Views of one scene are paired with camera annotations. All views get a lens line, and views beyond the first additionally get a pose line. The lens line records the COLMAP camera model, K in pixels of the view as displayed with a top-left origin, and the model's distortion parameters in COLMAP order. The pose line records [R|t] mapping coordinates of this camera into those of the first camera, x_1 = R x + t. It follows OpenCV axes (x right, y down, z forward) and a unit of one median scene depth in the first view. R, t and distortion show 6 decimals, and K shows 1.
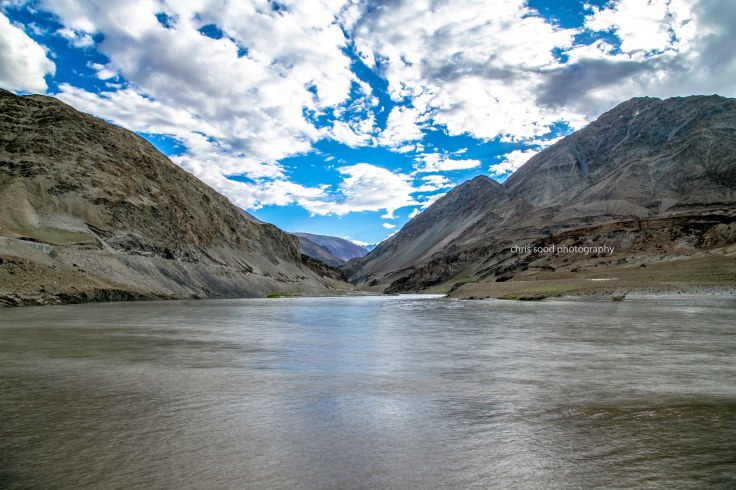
lens RADIAL K [[530.0, 0, 368.0], [0, 530.0, 245.0], [0, 0, 1]] dist [-0.104622, 0.085786]
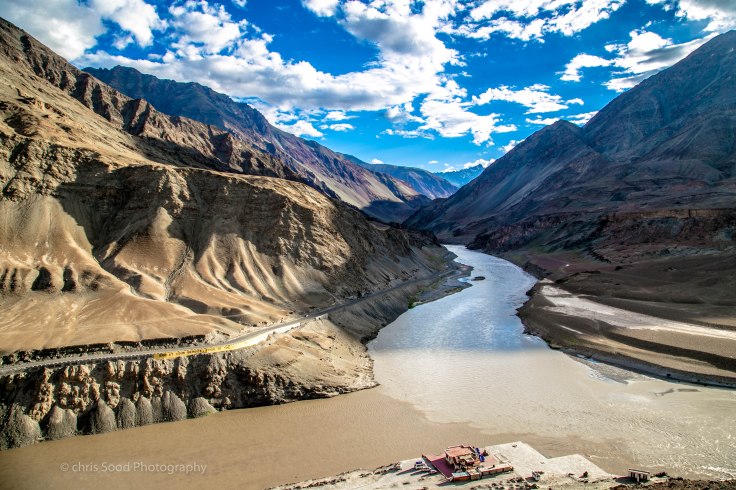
lens RADIAL K [[526.6, 0, 368.0], [0, 526.6, 245.0], [0, 0, 1]] dist [-0.111772, 0.082671]
pose [[0.989251, 0.004611, -0.146152, -0.022602], [0.016246, 0.989849, 0.141190, -0.099048], [0.145320, -0.142047, 0.979135, -0.180374]]
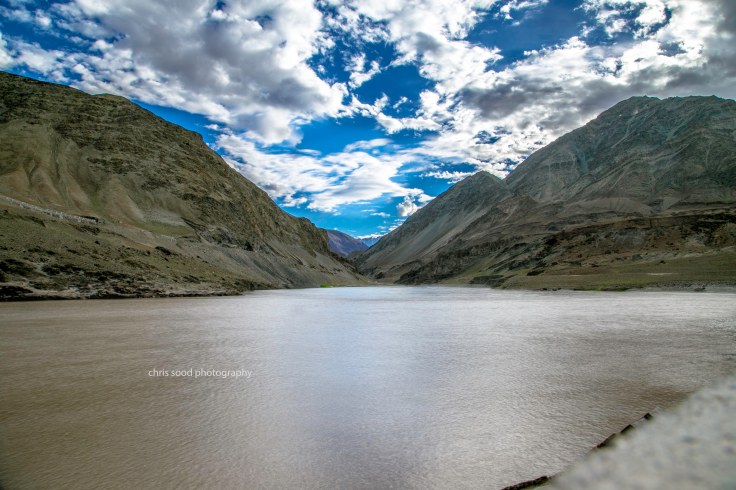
lens RADIAL K [[526.6, 0, 368.0], [0, 526.6, 245.0], [0, 0, 1]] dist [-0.111772, 0.082671]
pose [[0.999892, 0.010871, 0.009938, -0.036948], [-0.010997, 0.999858, 0.012738, -0.000693], [-0.009798, -0.012846, 0.999869, -0.018230]]
